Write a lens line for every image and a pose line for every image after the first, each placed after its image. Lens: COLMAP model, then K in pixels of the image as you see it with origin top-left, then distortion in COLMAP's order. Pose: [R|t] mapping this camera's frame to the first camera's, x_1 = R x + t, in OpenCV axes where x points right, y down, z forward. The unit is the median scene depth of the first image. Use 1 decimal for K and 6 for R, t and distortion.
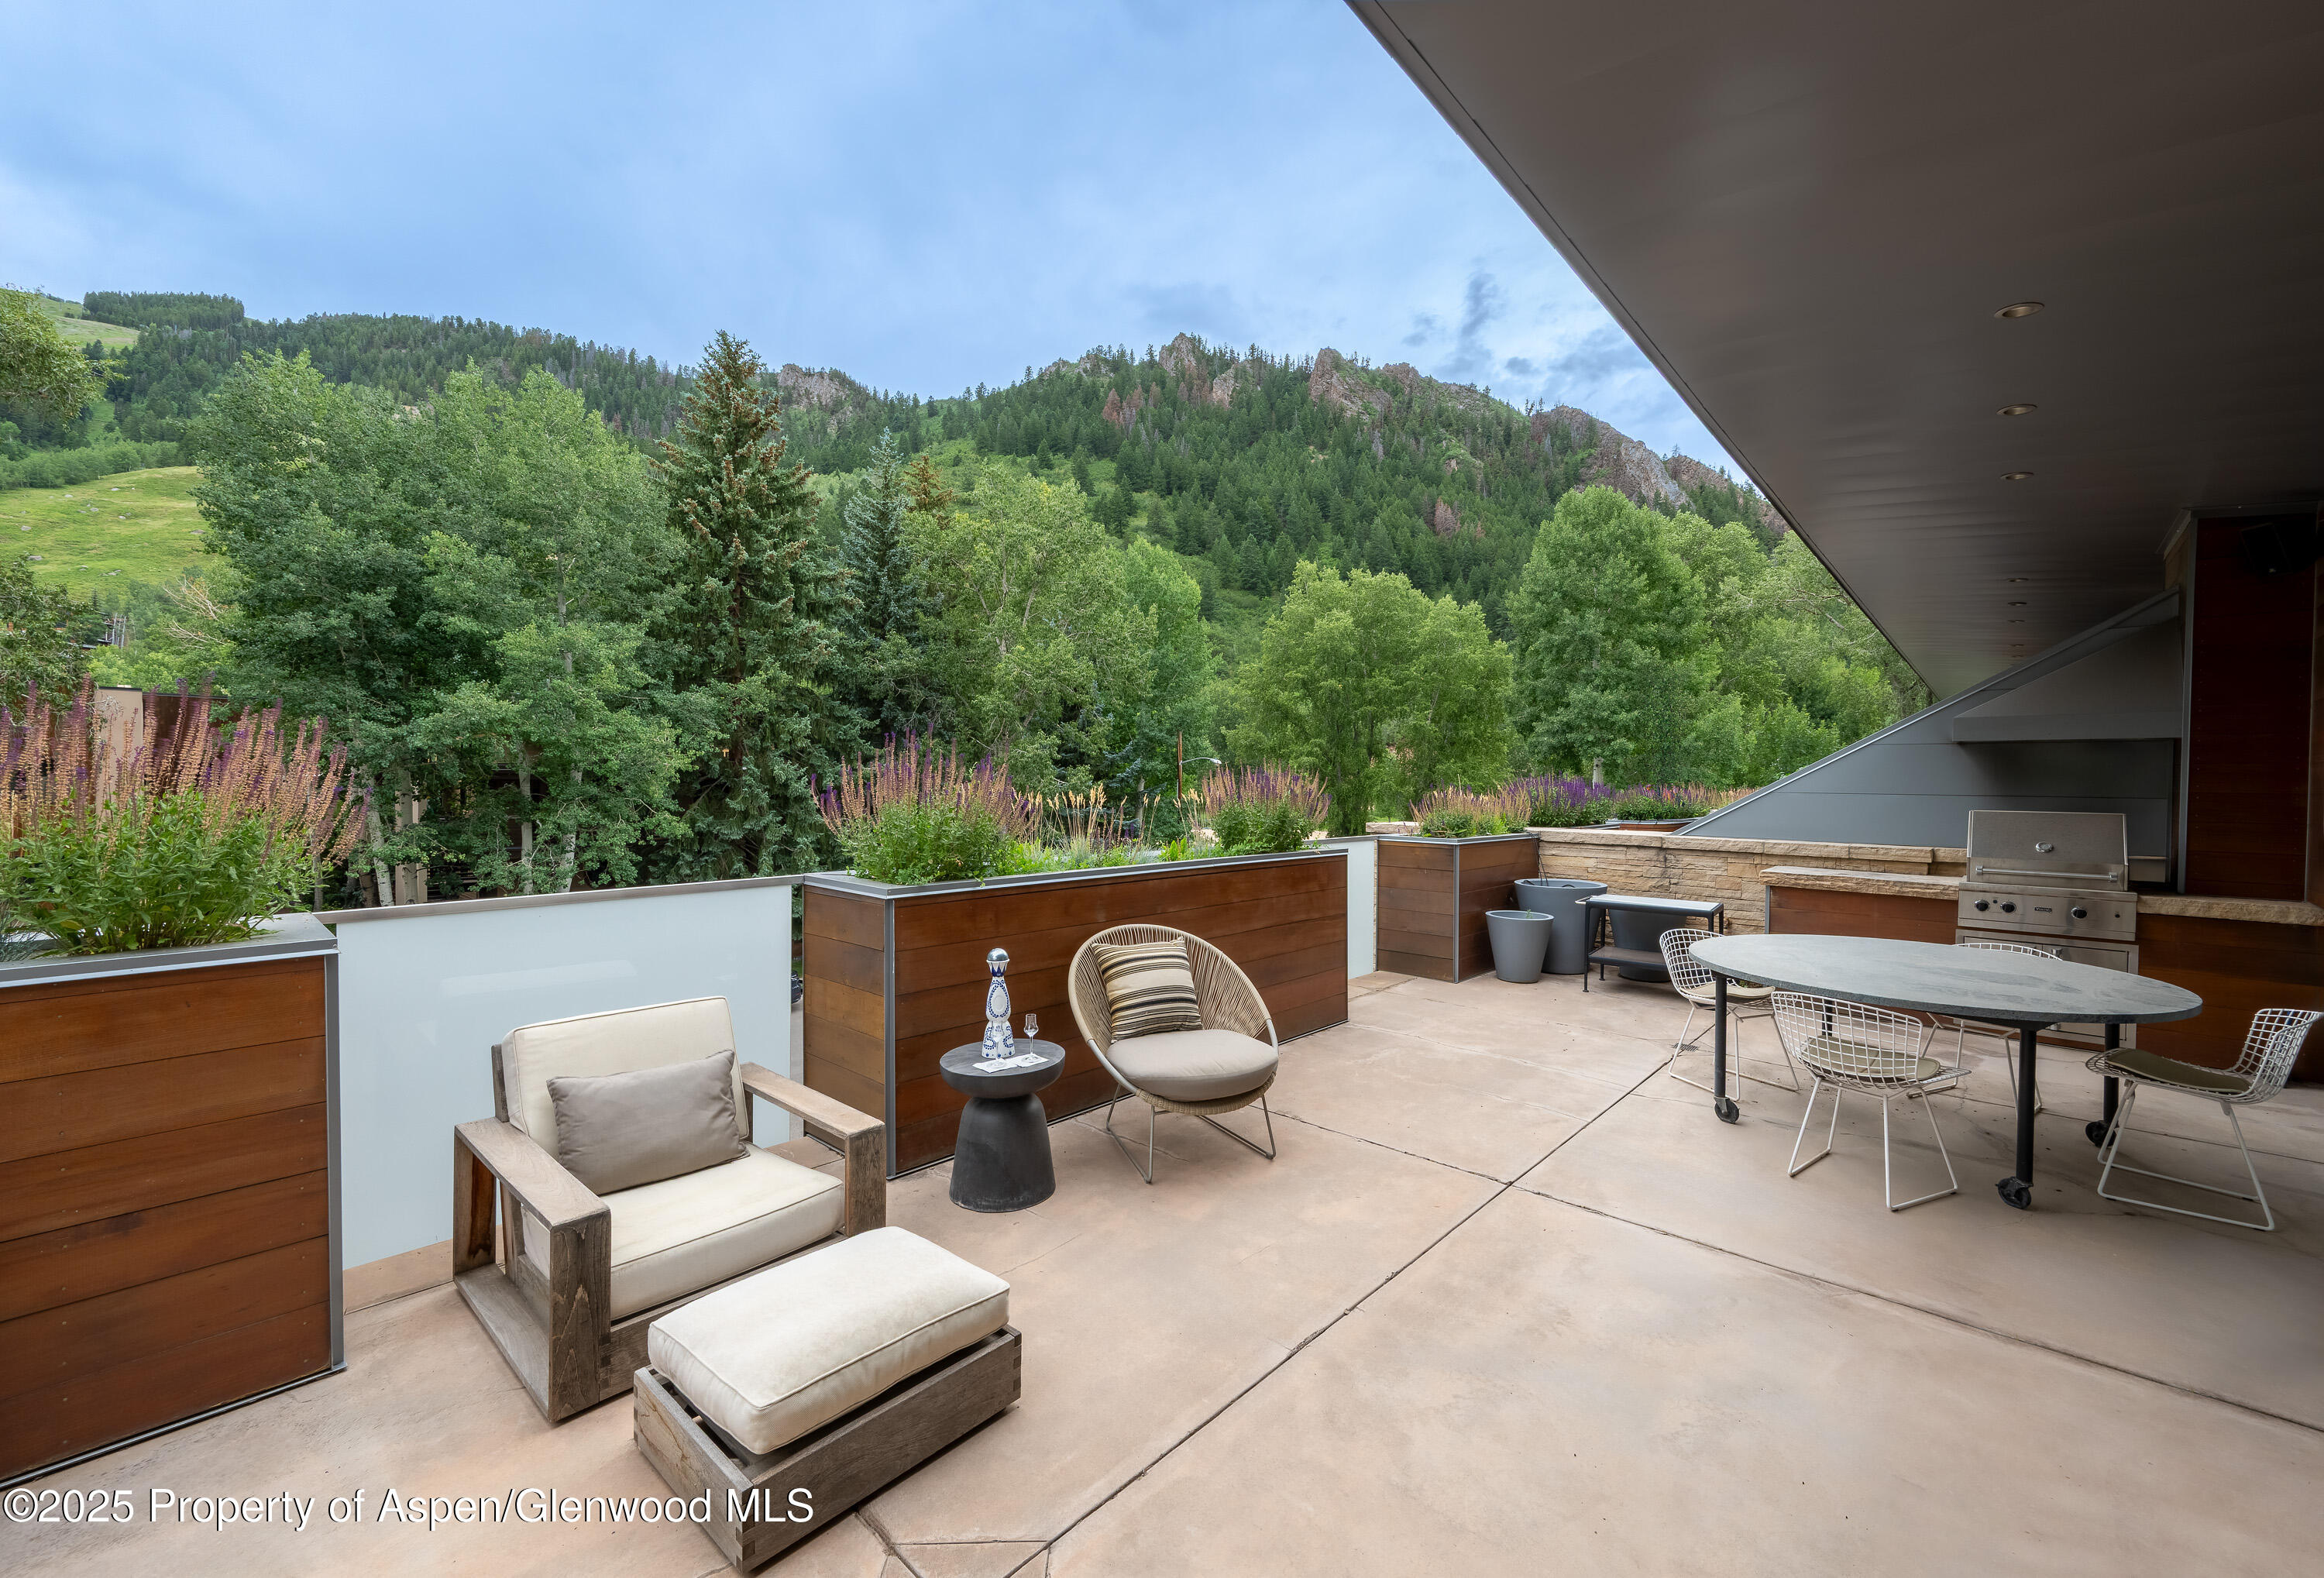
lens RADIAL K [[929.7, 0, 1184.9], [0, 929.7, 794.2], [0, 0, 1]] dist [-0.002590, -0.000357]
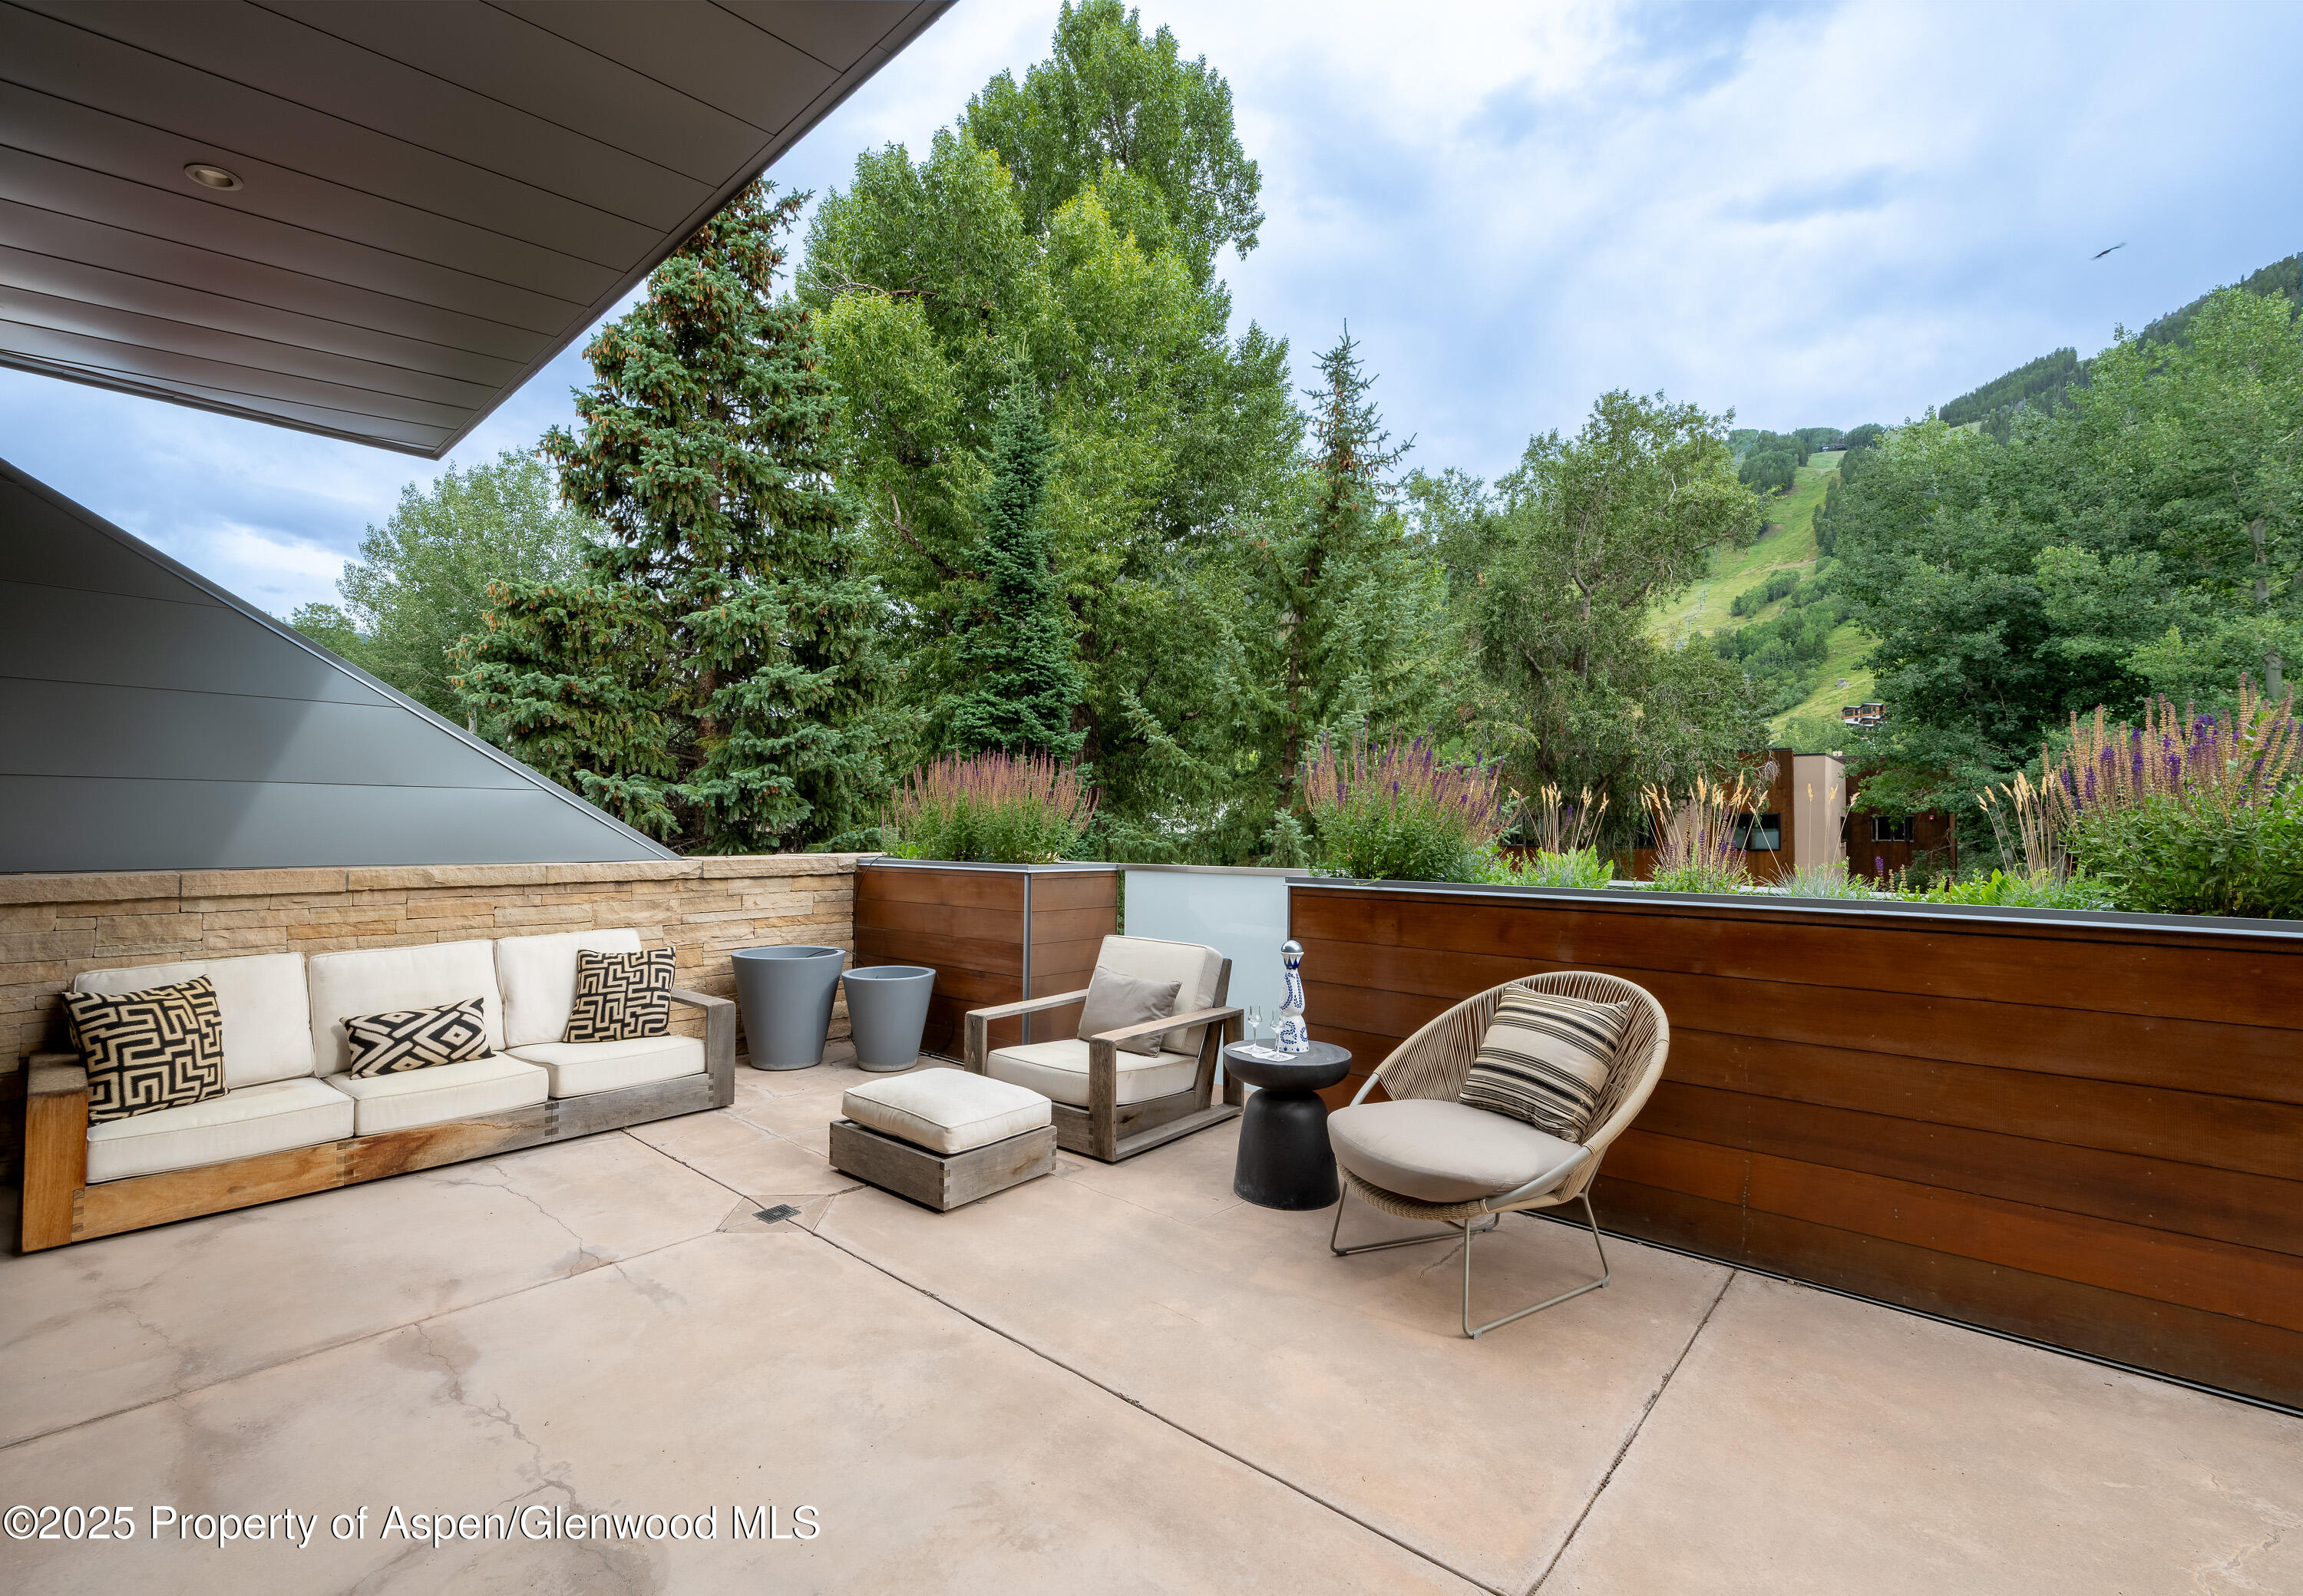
lens RADIAL K [[982.7, 0, 1099.2], [0, 982.7, 807.3], [0, 0, 1]] dist [-0.004676, 0.000609]
pose [[-0.013898, -0.028351, -0.999501, 0.113411], [-0.022005, 0.999365, -0.028041, 0.007988], [0.999661, 0.021605, -0.014514, 0.109183]]
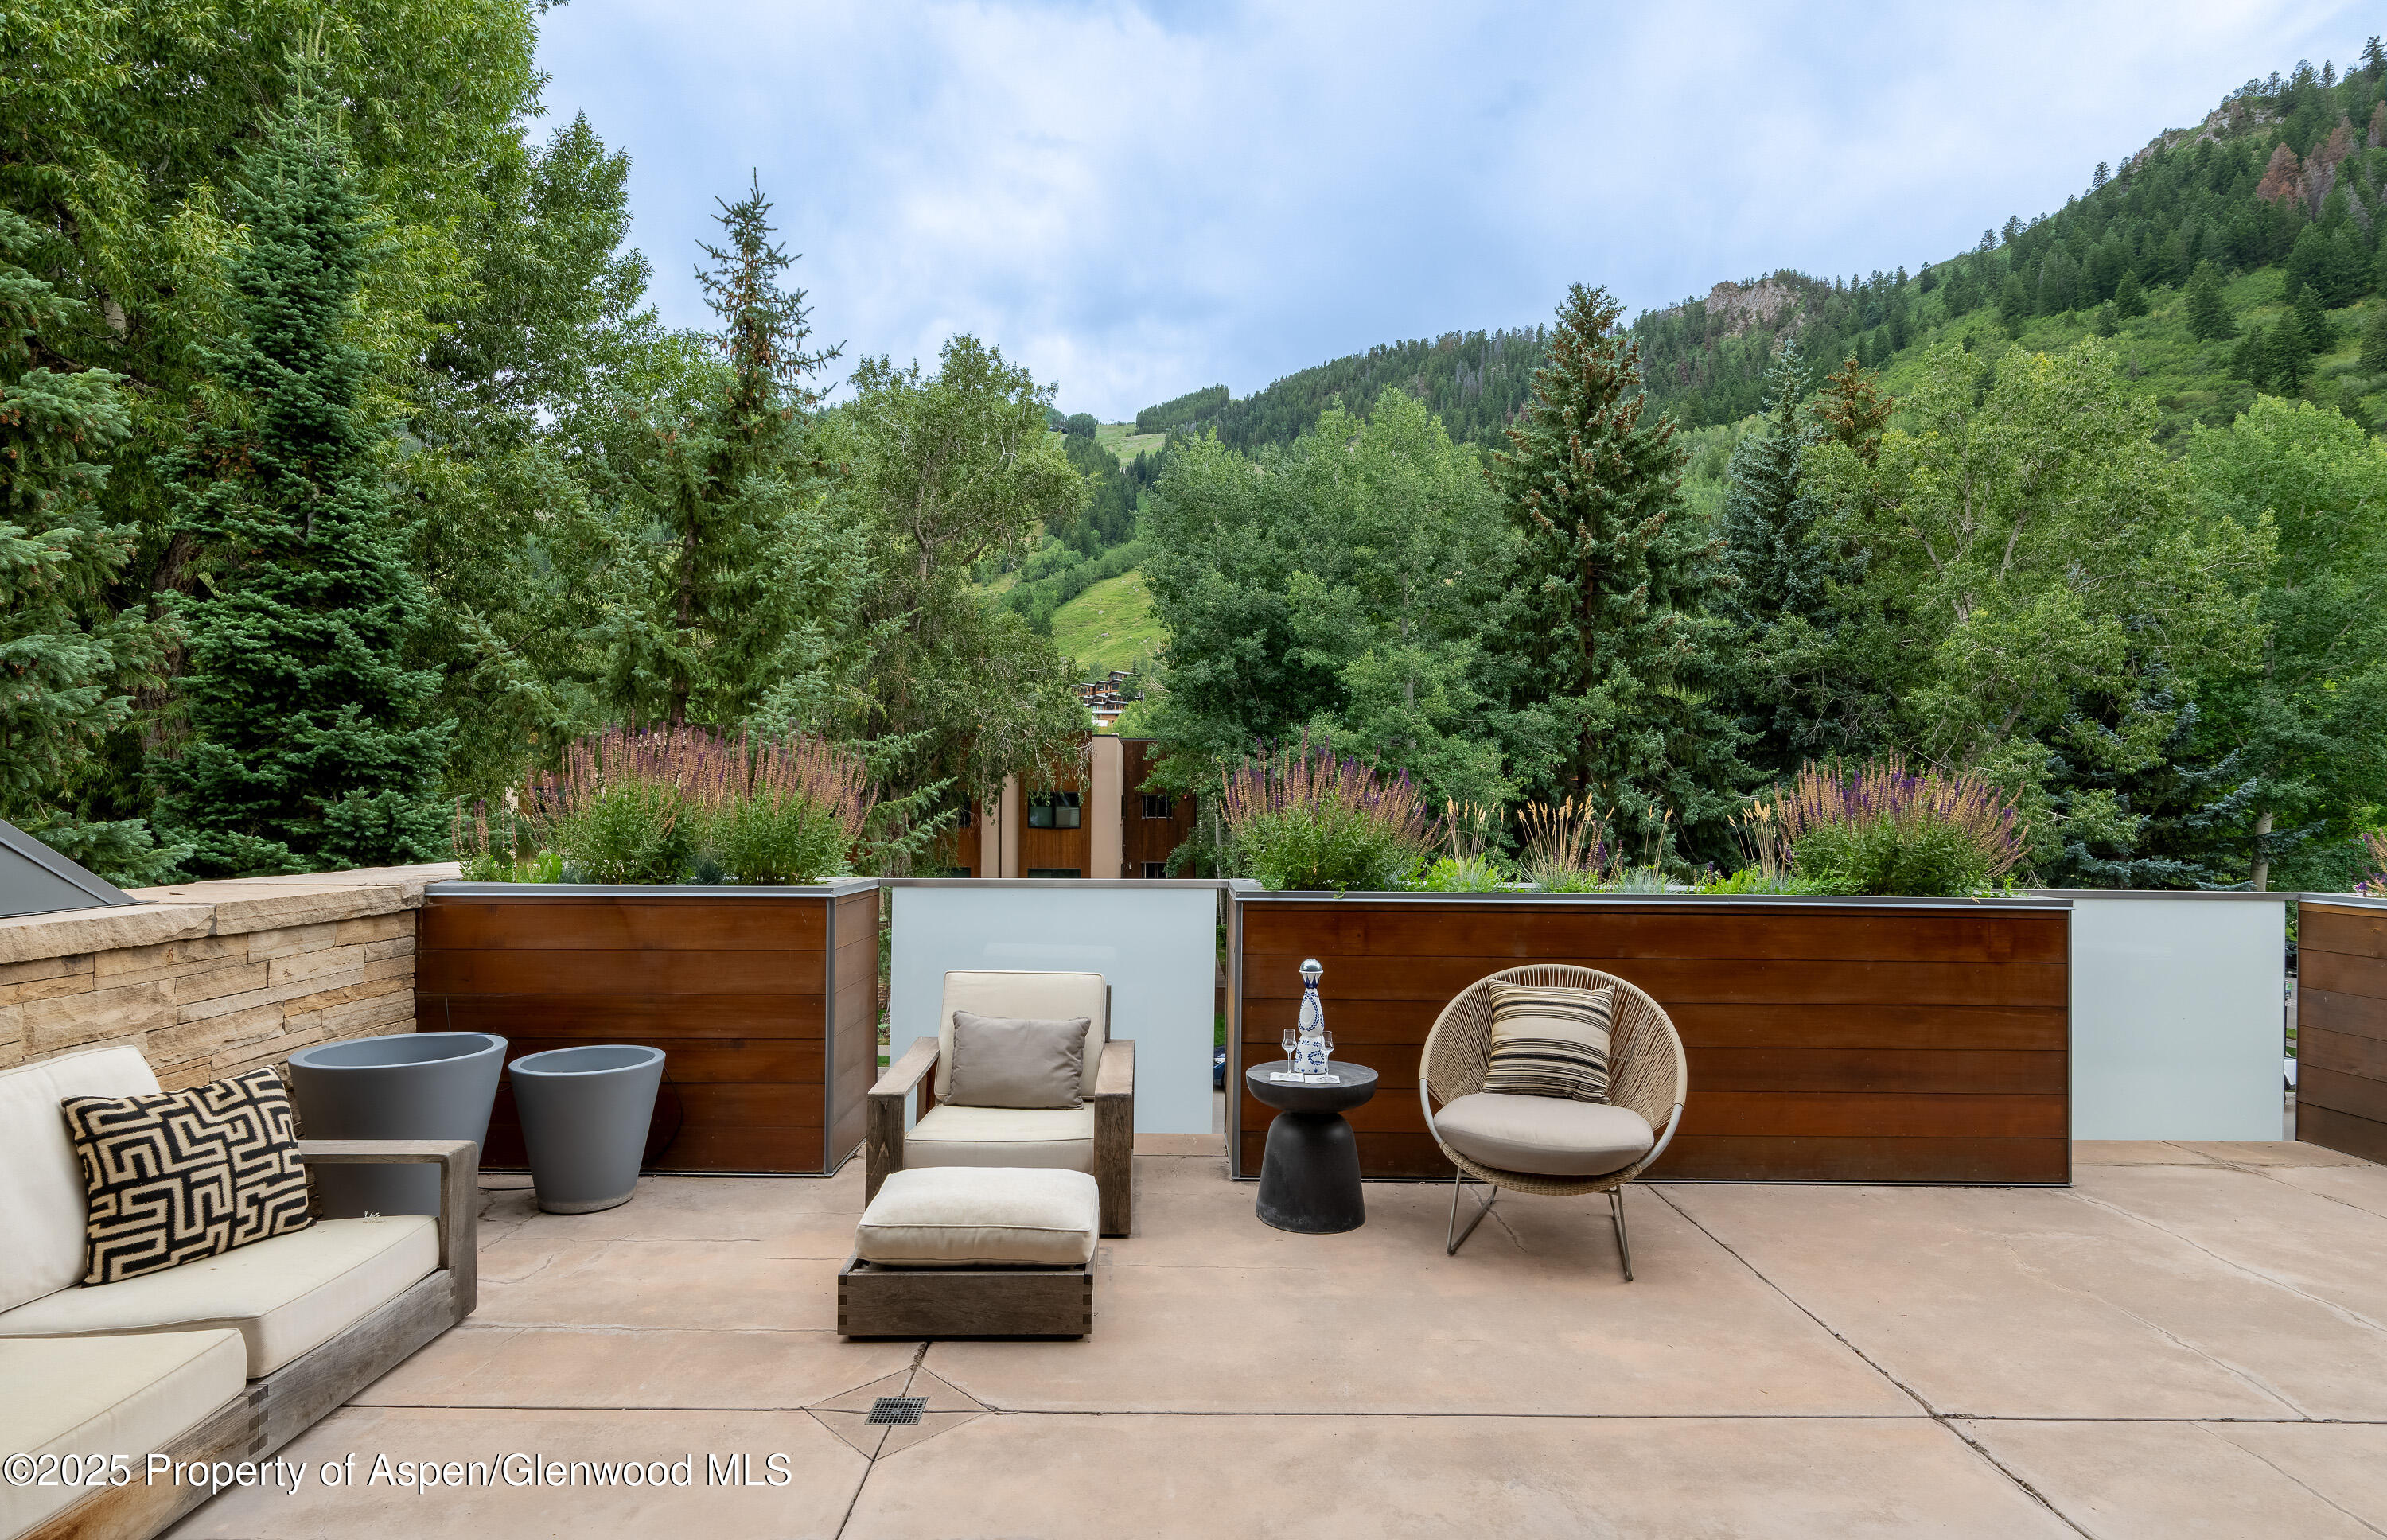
lens RADIAL K [[1188.0, 0, 1174.4], [0, 1188.0, 812.6], [0, 0, 1]] dist [-0.002396, 0.000530]
pose [[0.670383, 0.002279, -0.742012, 0.081617], [-0.016114, 0.999804, -0.011488, 0.004462], [0.741841, 0.019659, 0.670288, 0.010870]]
